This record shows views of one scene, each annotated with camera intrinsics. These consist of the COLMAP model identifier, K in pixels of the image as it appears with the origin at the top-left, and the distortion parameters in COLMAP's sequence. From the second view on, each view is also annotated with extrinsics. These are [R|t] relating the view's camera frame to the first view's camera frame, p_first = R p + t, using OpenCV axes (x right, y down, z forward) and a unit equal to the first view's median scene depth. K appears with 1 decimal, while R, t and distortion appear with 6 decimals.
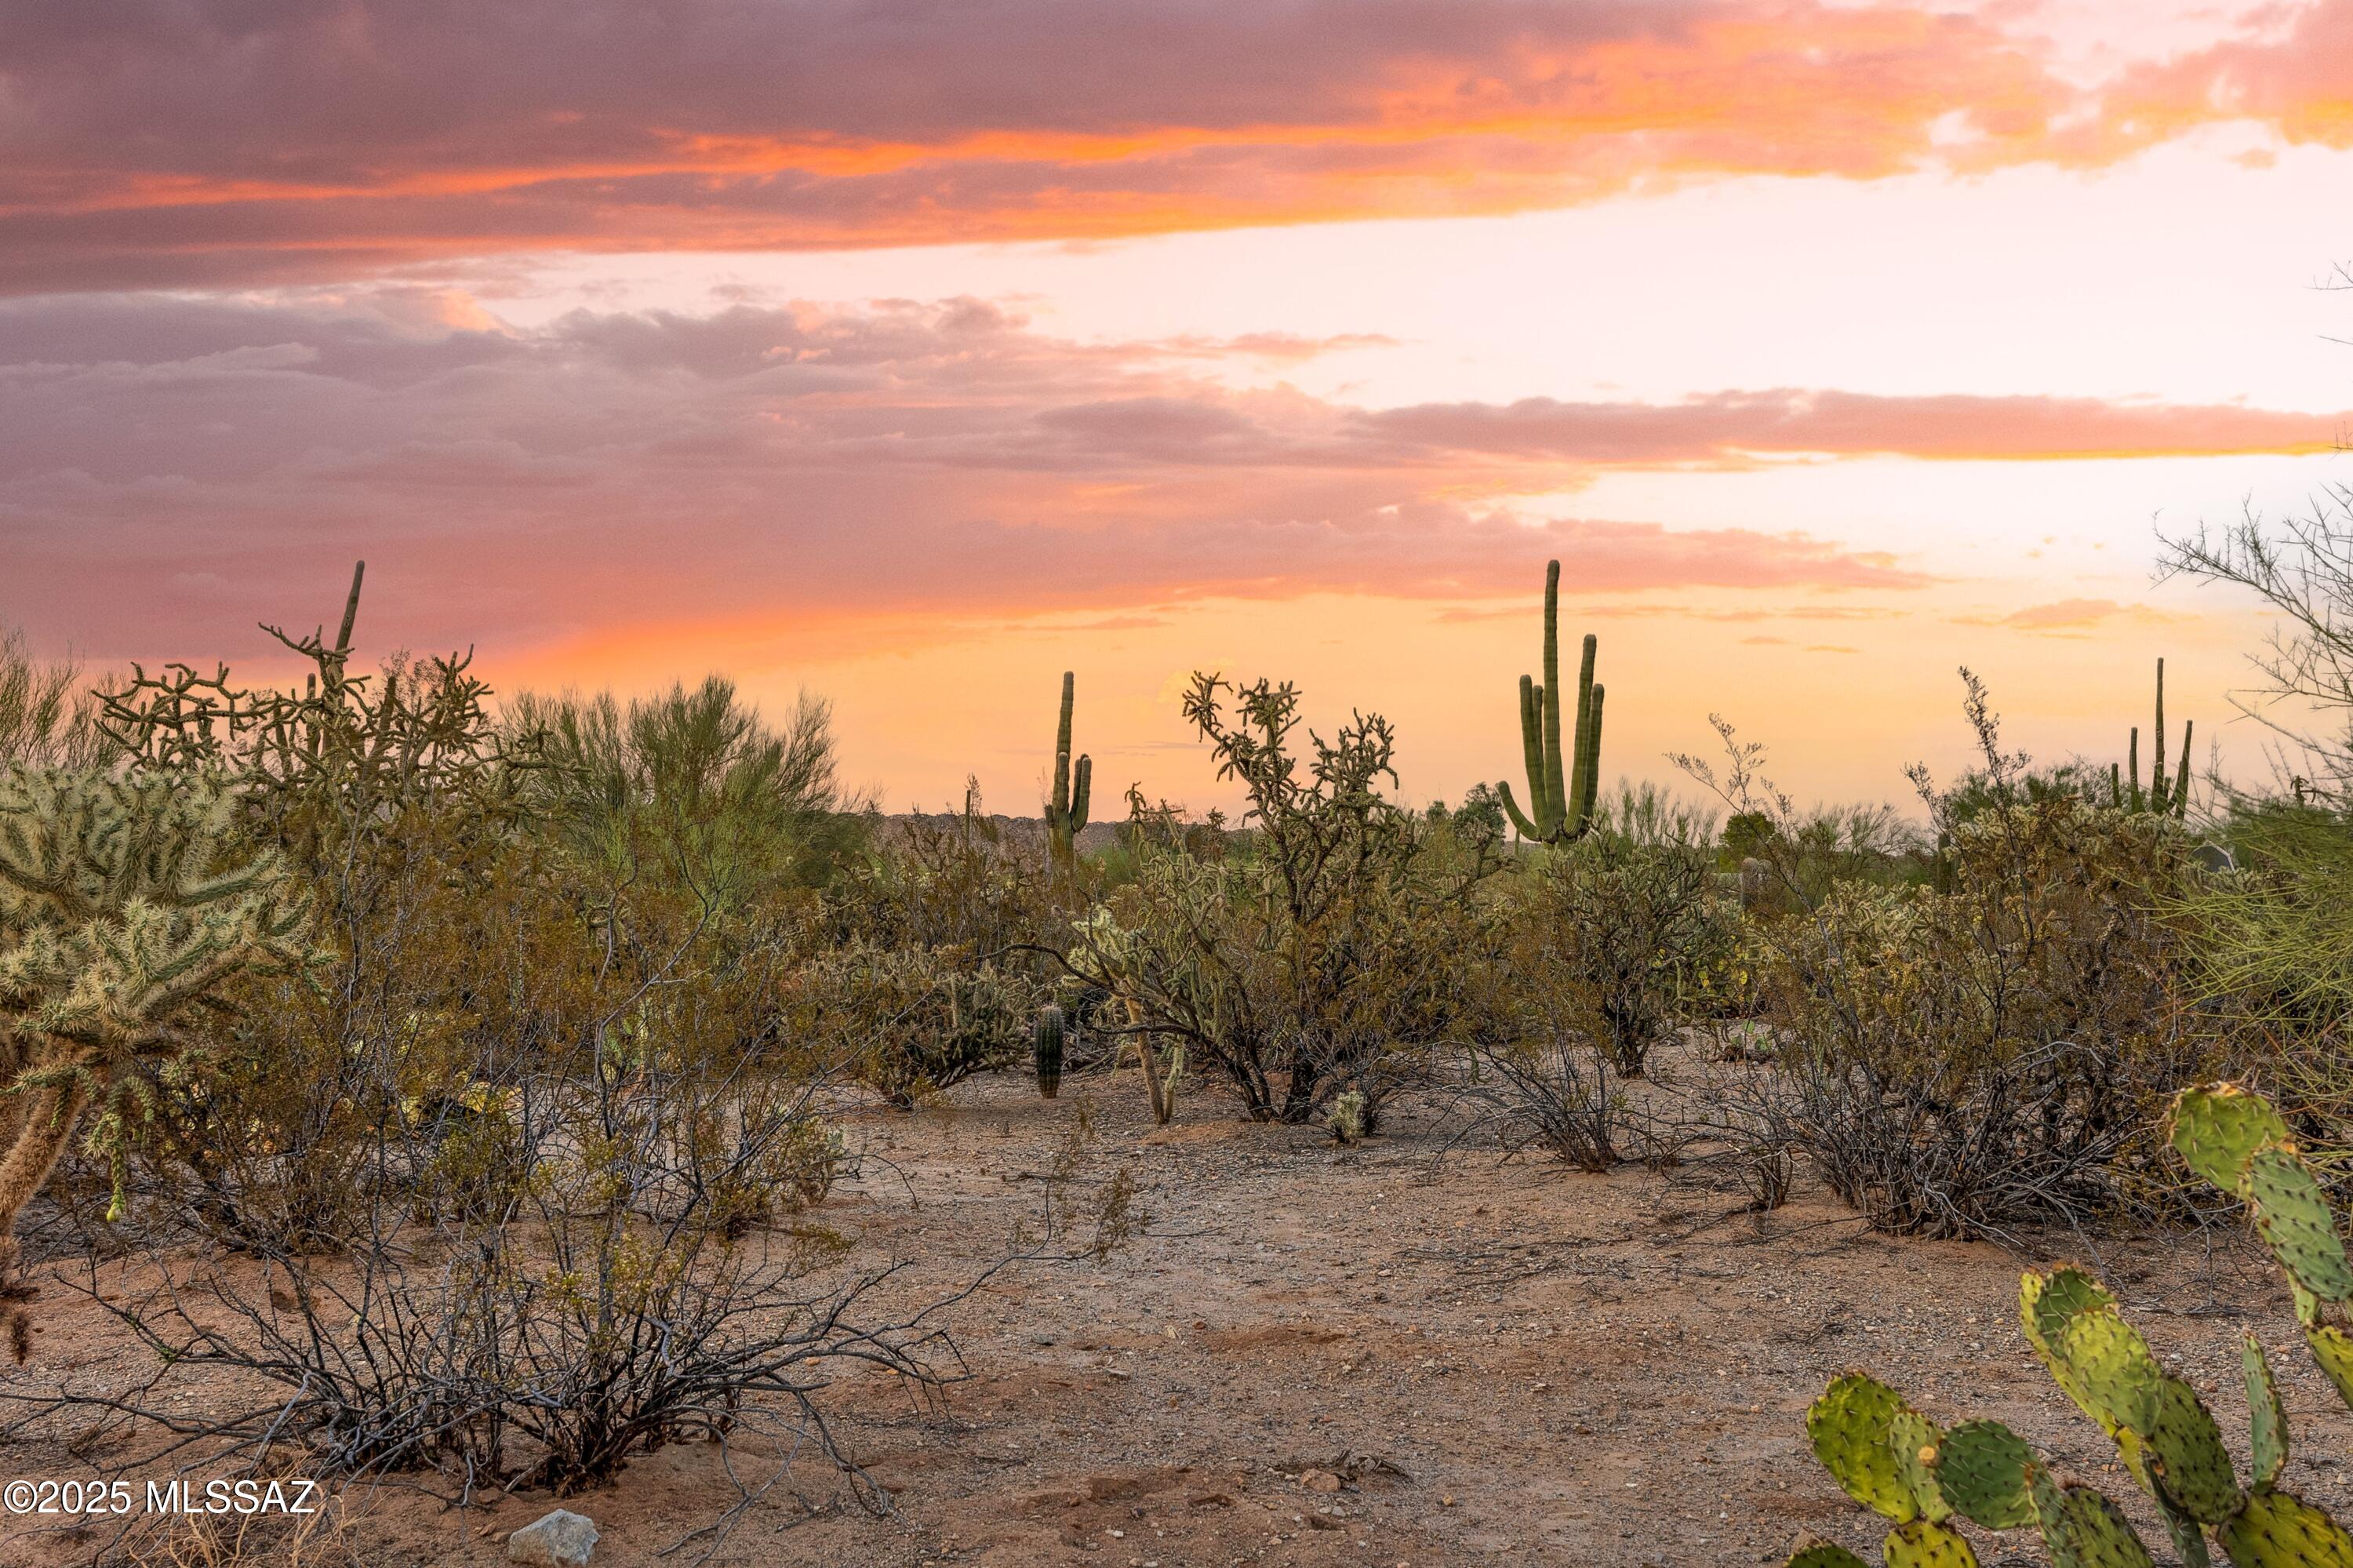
lens RADIAL K [[1853.6, 0, 1176.5], [0, 1853.6, 784.0], [0, 0, 1]] dist [-0.019795, 0.005238]
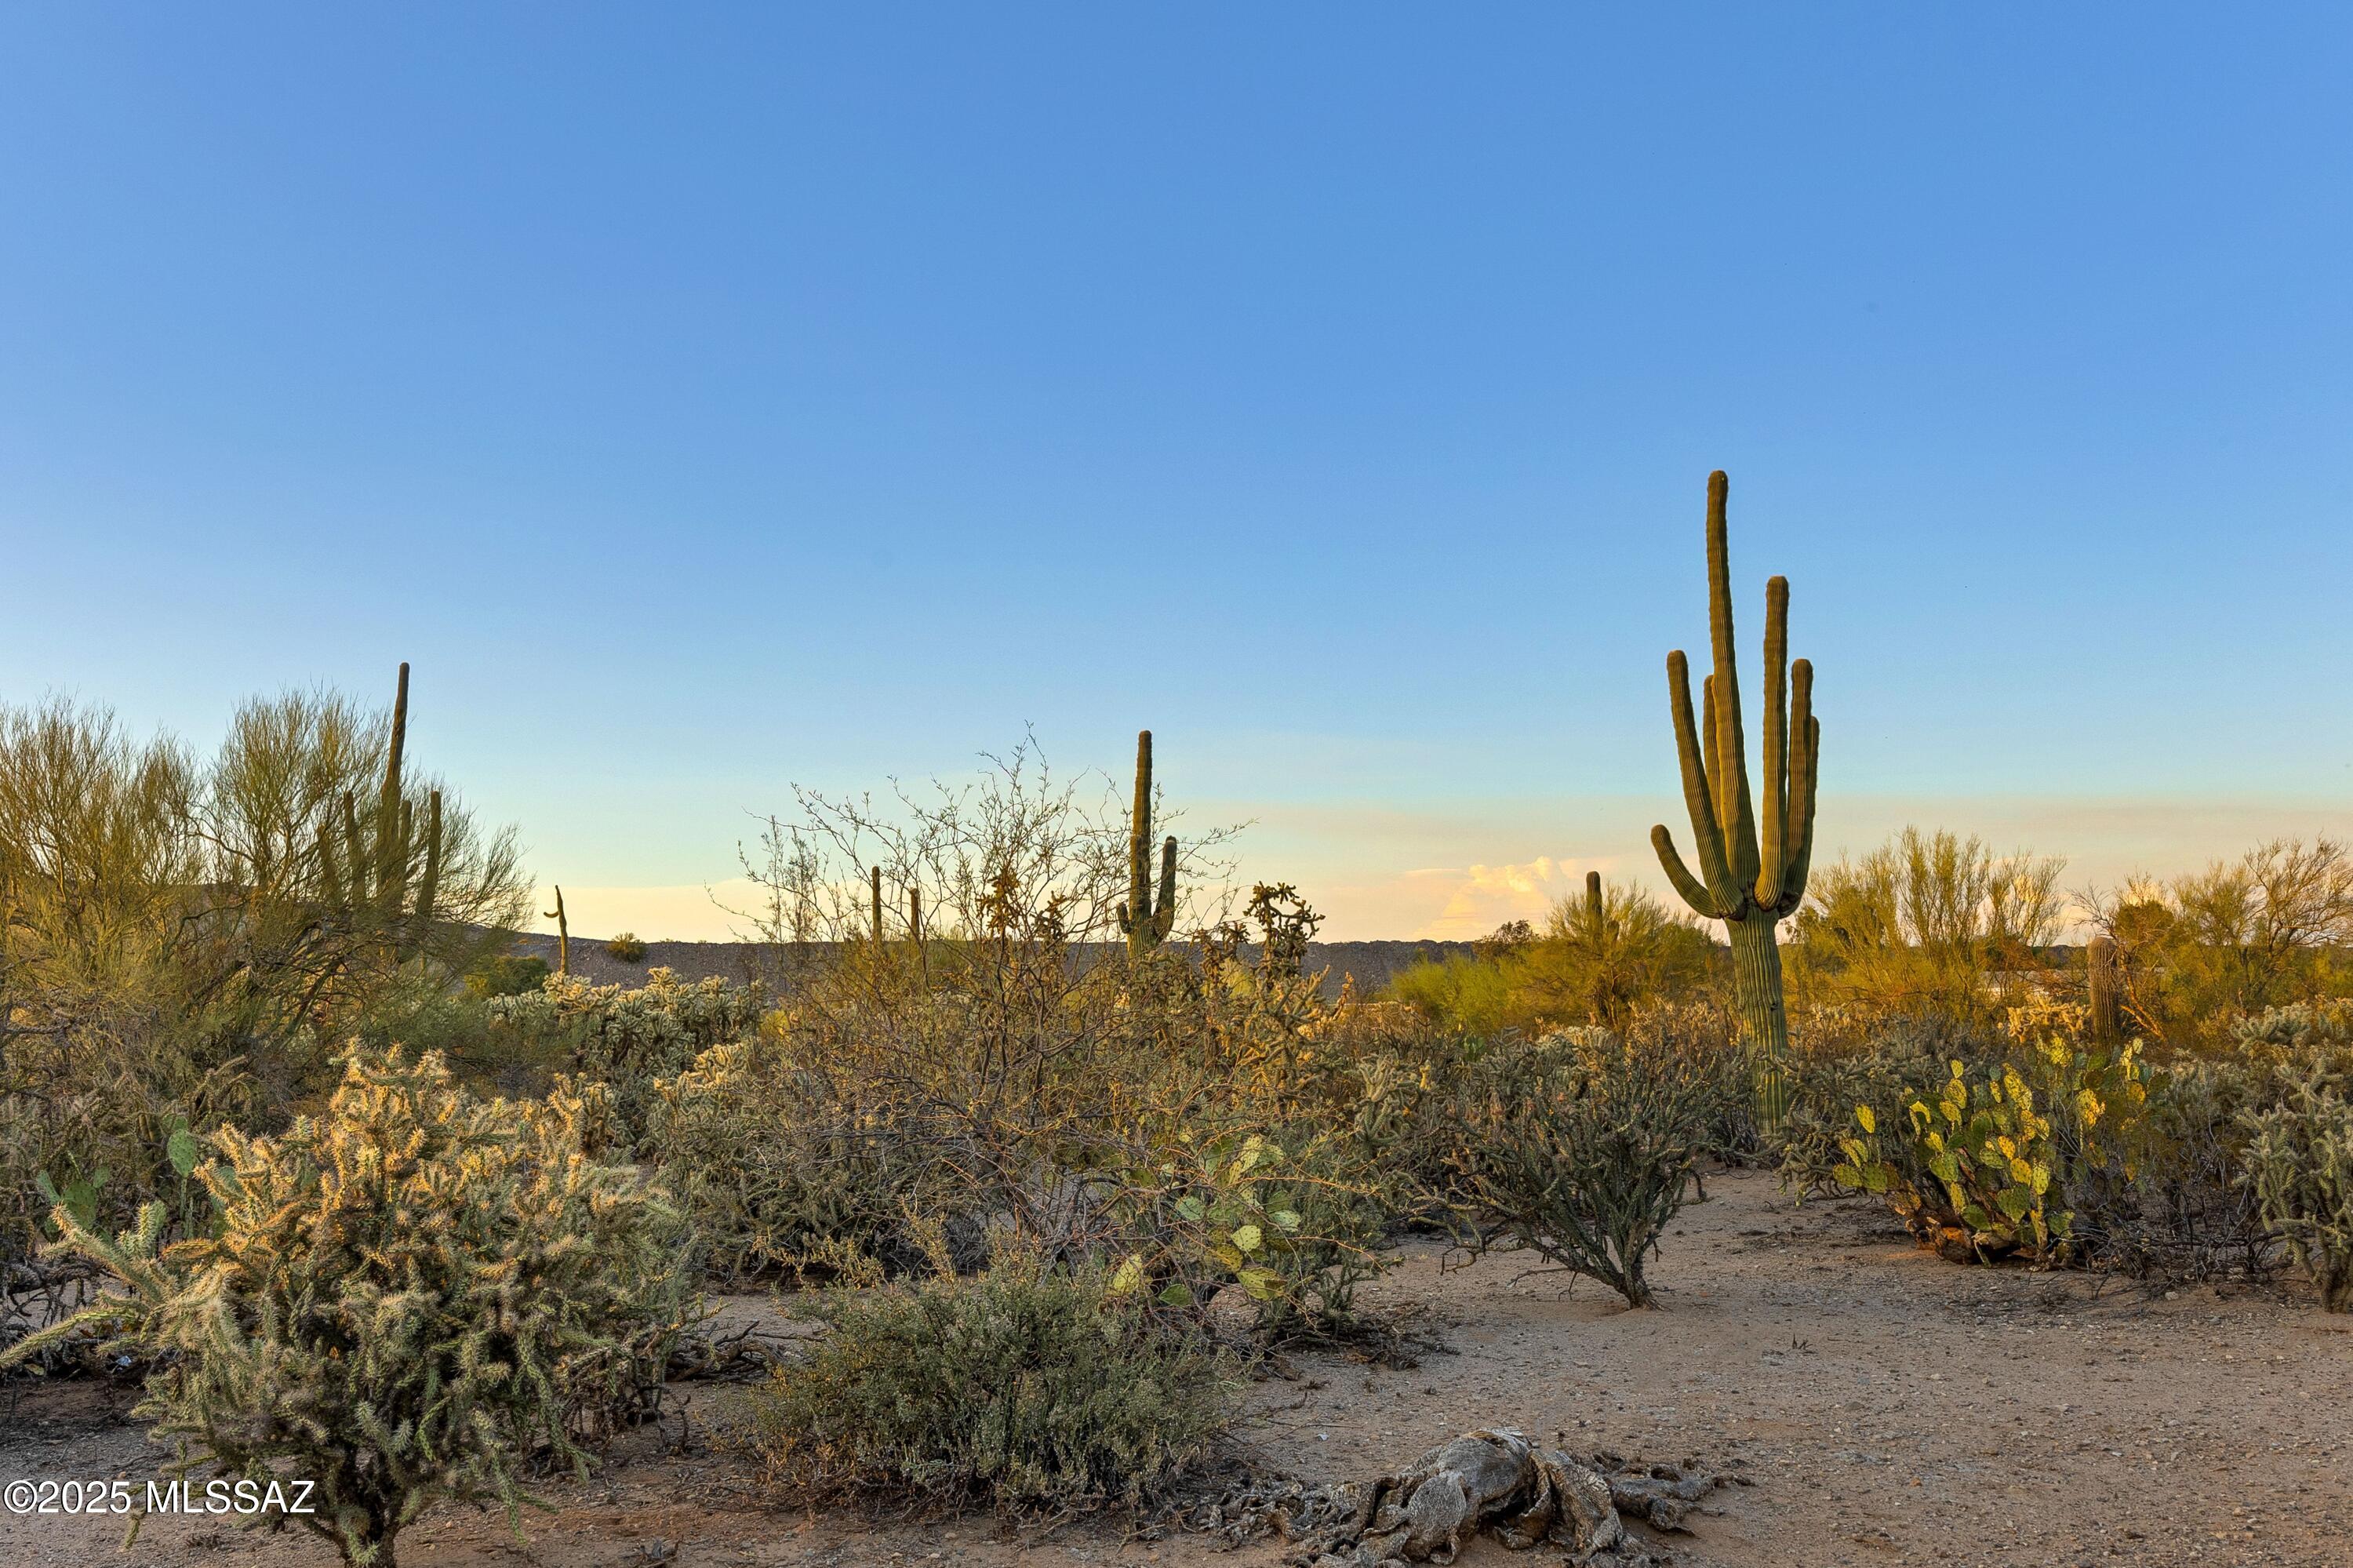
lens RADIAL K [[1853.6, 0, 1176.5], [0, 1853.6, 784.0], [0, 0, 1]] dist [-0.019795, 0.005238]
pose [[0.982795, -0.051080, -0.177495, 0.095696], [0.039674, 0.996949, -0.067227, 0.014677], [0.180387, 0.059028, 0.981823, 0.266596]]
